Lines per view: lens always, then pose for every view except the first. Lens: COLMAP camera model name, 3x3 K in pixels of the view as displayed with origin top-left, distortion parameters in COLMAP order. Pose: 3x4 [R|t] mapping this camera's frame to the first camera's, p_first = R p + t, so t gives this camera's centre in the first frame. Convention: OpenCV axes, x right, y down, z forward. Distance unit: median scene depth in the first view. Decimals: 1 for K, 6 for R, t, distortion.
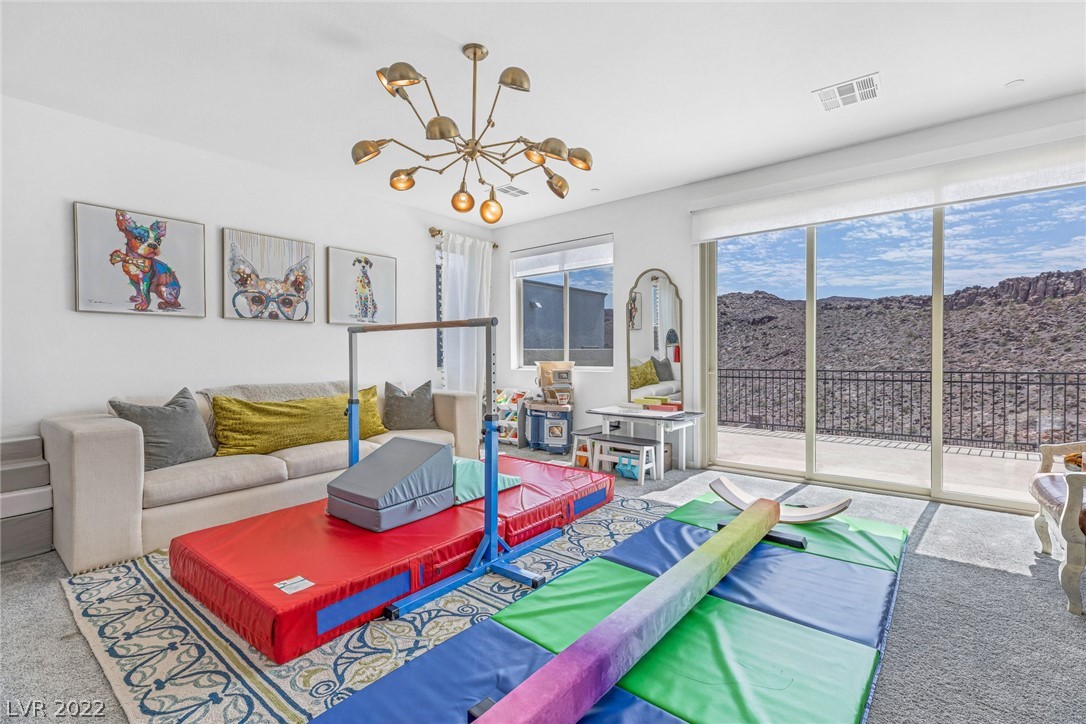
lens RADIAL K [[489.6, 0, 545.2], [0, 489.6, 360.3], [0, 0, 1]] dist [0.000284, -0.000103]
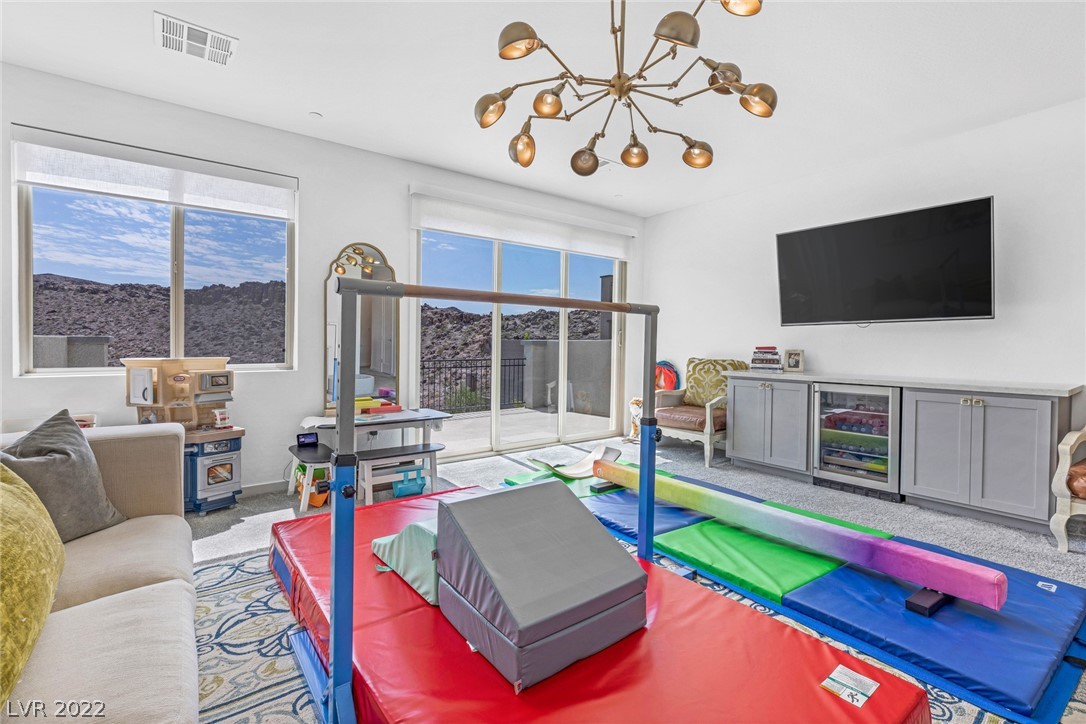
lens RADIAL K [[487.8, 0, 553.6], [0, 487.8, 361.0], [0, 0, 1]] dist [0.002533, 0.000164]
pose [[0.232400, -0.024242, 0.972318, -0.703321], [0.006683, 0.999706, 0.023327, -0.007734], [-0.972597, 0.001076, 0.232494, 0.692010]]
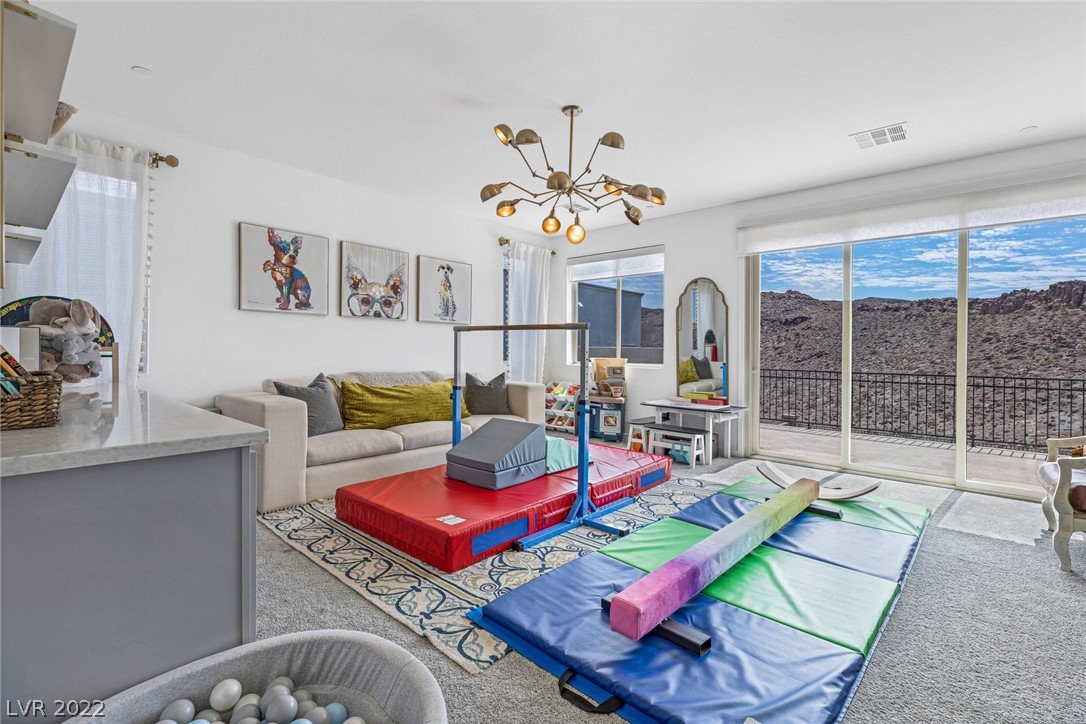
lens RADIAL K [[488.9, 0, 543.2], [0, 488.9, 343.5], [0, 0, 1]] dist [-0.001552, -0.000087]
pose [[0.998103, 0.021006, -0.057875, -0.098677], [-0.022497, 0.999428, -0.025233, 0.000205], [0.057312, 0.026487, 0.998005, -0.178369]]
